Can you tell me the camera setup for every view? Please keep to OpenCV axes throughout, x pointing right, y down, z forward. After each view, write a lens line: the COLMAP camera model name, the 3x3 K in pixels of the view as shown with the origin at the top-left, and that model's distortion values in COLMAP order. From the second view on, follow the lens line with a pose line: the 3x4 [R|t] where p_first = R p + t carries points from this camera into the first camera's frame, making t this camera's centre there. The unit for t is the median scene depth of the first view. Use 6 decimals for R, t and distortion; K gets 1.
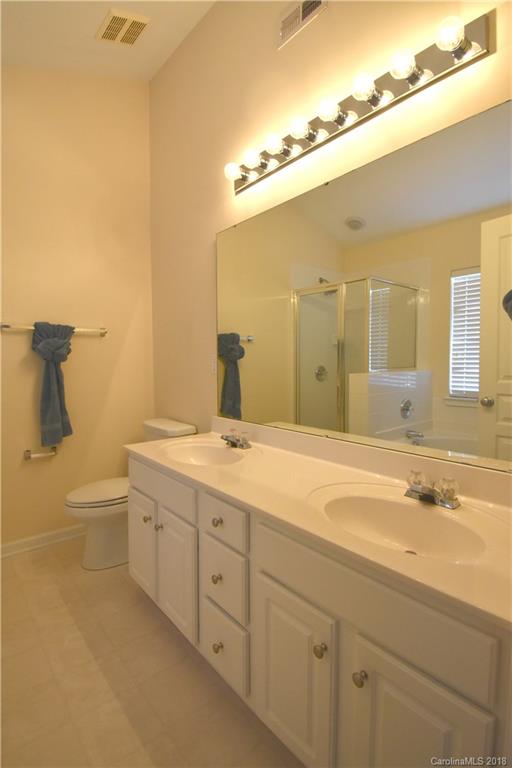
lens RADIAL K [[350.3, 0, 256.4], [0, 350.3, 388.9], [0, 0, 1]] dist [-0.003086, -0.000239]
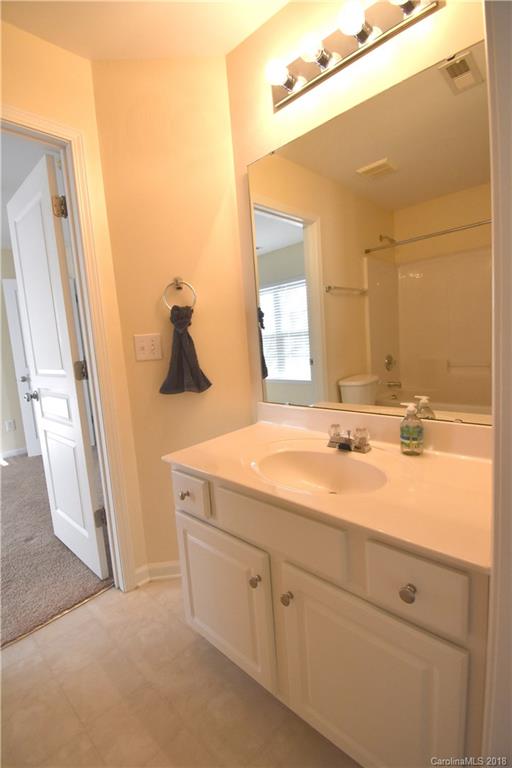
lens RADIAL K [[354.5, 0, 253.5], [0, 354.5, 377.4], [0, 0, 1]] dist [0.004272, -0.001140]
pose [[0.995243, -0.076942, 0.059766, 0.134486], [0.074603, 0.996393, 0.040431, 0.013728], [-0.062662, -0.035780, 0.997393, -0.144787]]
